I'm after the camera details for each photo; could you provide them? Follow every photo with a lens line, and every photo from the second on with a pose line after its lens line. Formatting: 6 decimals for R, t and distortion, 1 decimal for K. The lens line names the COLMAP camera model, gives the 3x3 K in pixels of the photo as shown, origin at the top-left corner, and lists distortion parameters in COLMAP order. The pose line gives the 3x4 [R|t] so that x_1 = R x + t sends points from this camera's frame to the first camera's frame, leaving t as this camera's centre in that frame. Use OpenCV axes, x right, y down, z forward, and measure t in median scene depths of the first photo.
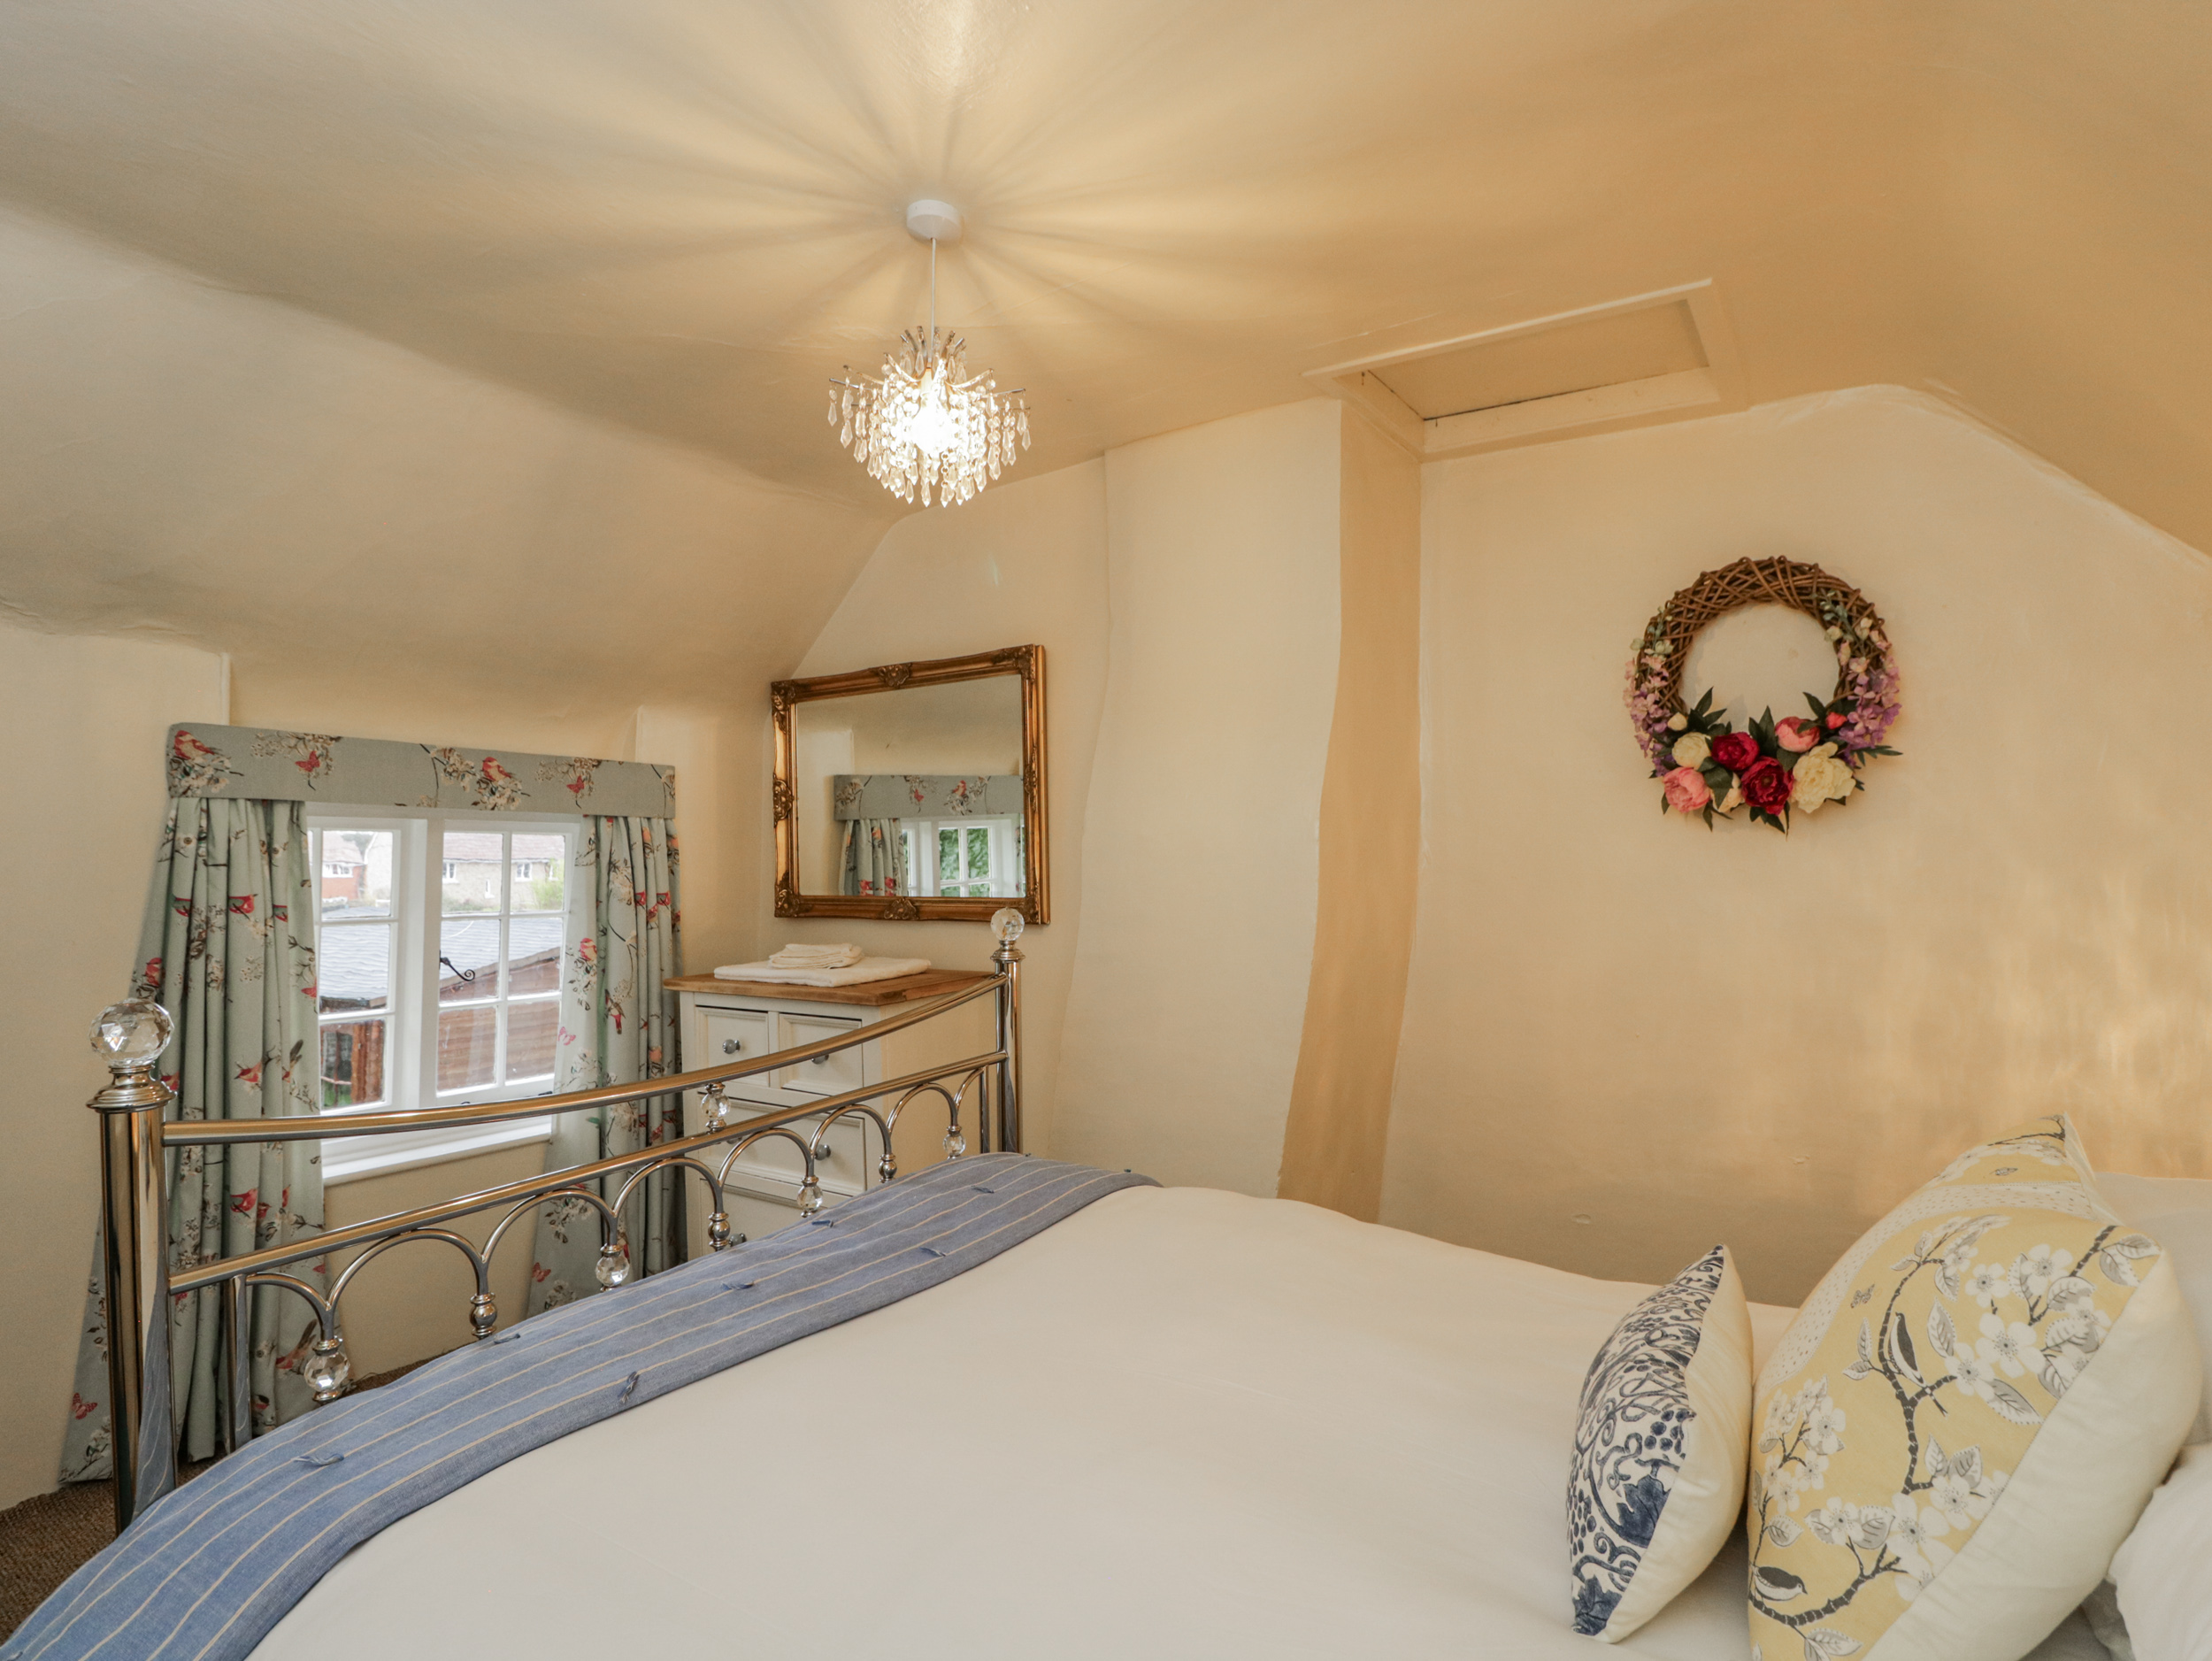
lens RADIAL K [[1149.9, 0, 1105.8], [0, 1149.9, 832.1], [0, 0, 1]] dist [-0.002961, -0.012203]
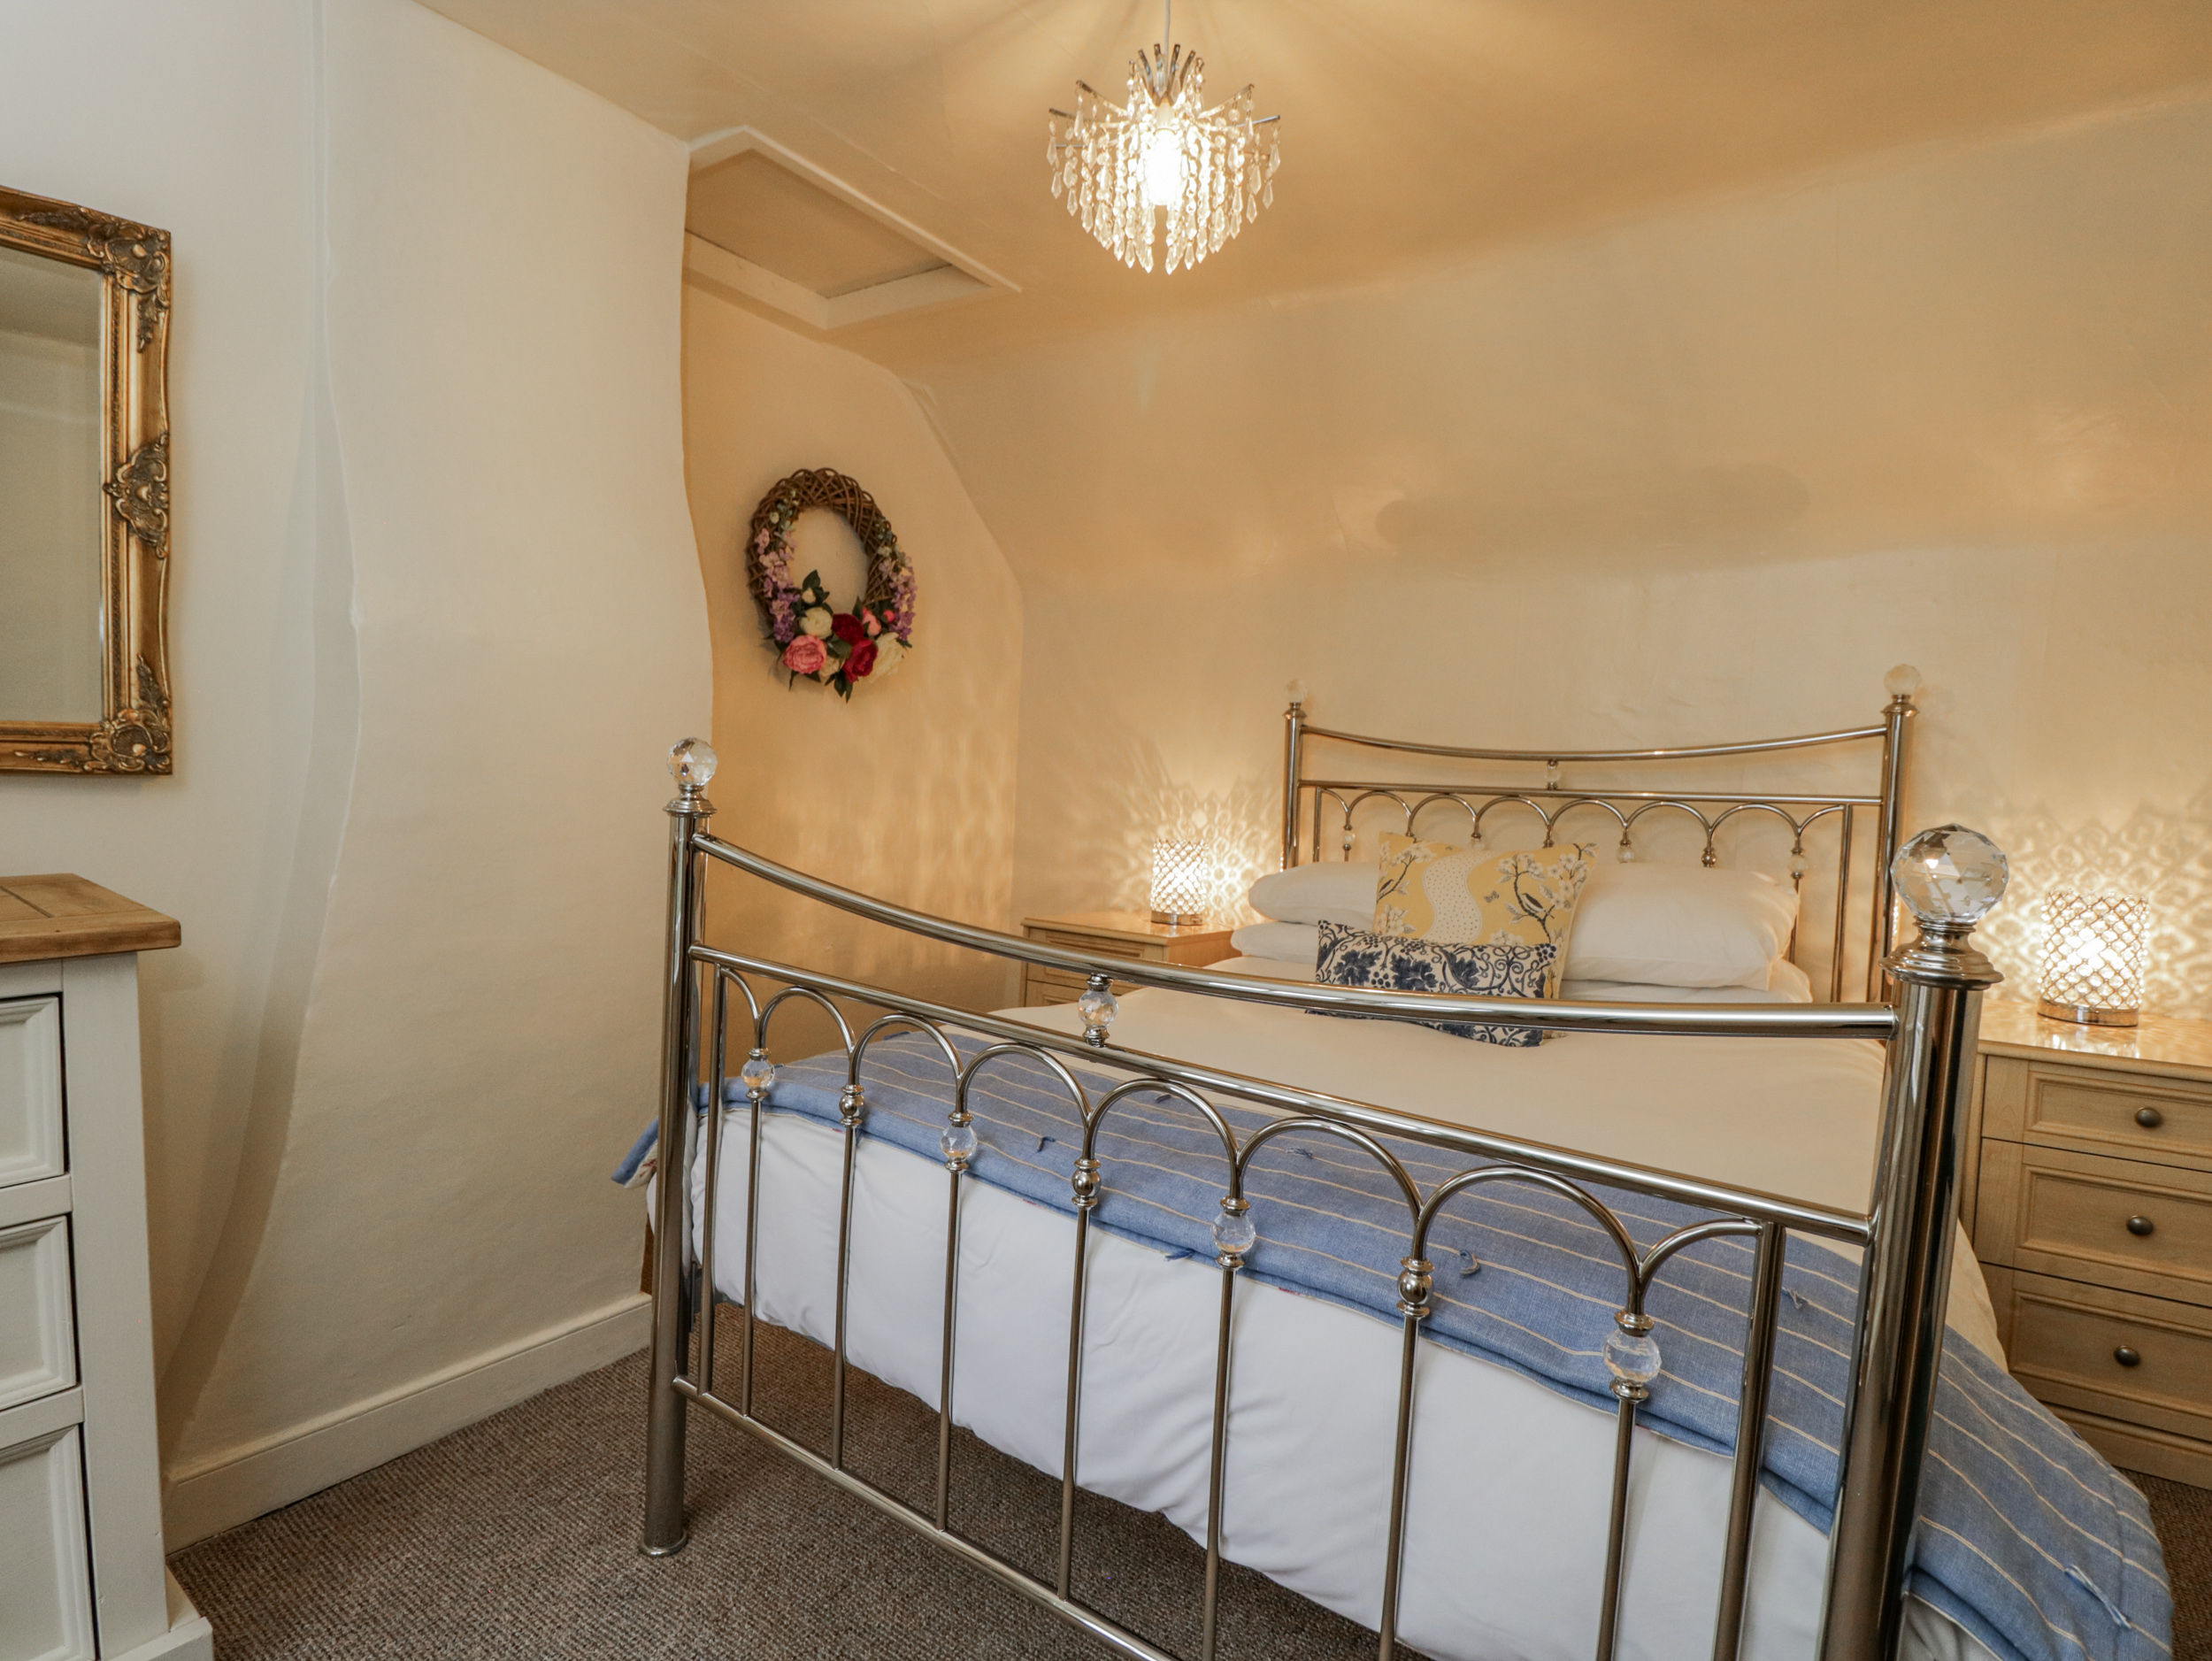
lens RADIAL K [[1149.9, 0, 1106.4], [0, 1149.9, 829.8], [0, 0, 1]] dist [-0.002961, -0.012203]
pose [[0.038679, -0.053874, 0.997798, -0.742867], [-0.055821, 0.996870, 0.055988, 0.065930], [-0.997691, -0.057864, 0.035551, 0.697890]]
